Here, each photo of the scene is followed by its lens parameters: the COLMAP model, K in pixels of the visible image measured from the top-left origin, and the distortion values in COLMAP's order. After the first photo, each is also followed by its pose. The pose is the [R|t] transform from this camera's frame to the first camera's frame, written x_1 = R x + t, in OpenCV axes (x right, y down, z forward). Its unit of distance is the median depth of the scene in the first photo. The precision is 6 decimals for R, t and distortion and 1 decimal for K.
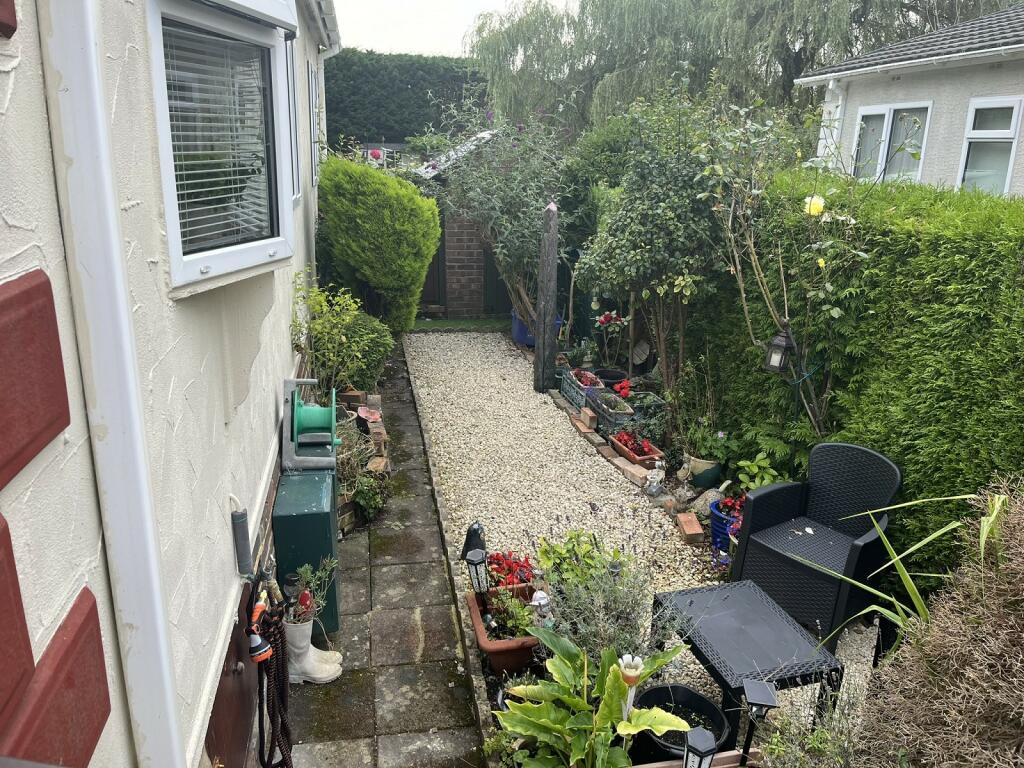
lens RADIAL K [[793.7, 0, 513.2], [0, 793.7, 389.0], [0, 0, 1]] dist [0.043842, -0.090298]
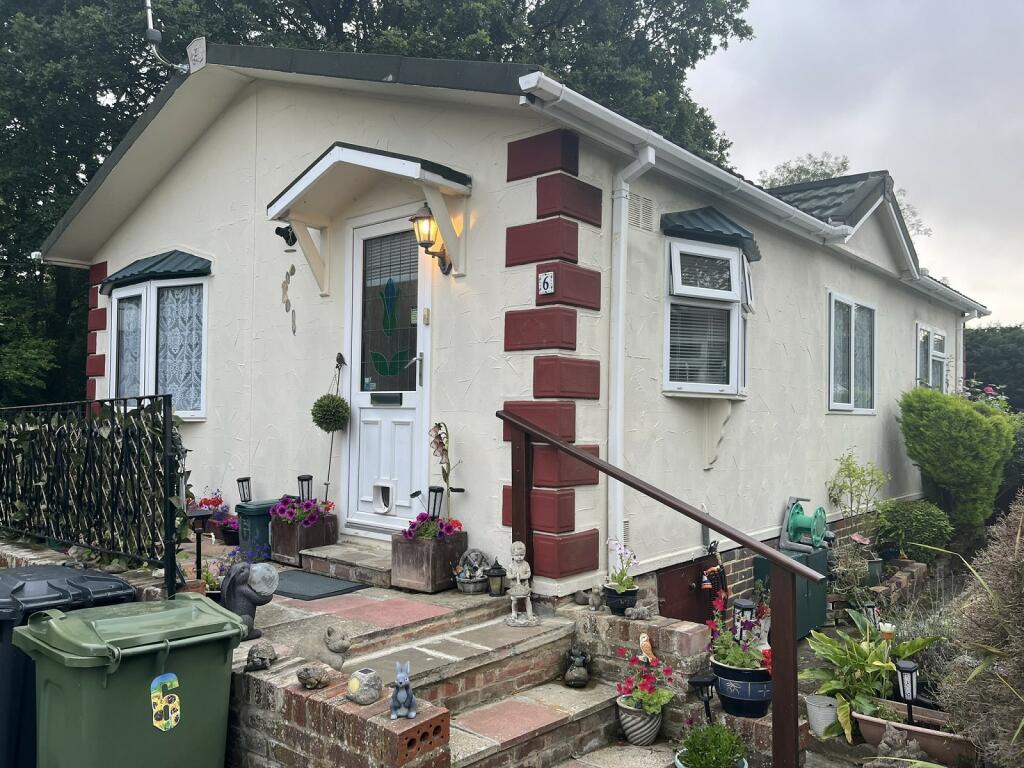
lens RADIAL K [[793.7, 0, 513.2], [0, 793.7, 389.0], [0, 0, 1]] dist [0.043842, -0.090298]
pose [[0.631654, -0.049468, -0.773670, 0.402535], [-0.215816, 0.947293, -0.236770, 0.184279], [0.744605, 0.316527, 0.587685, -0.301425]]
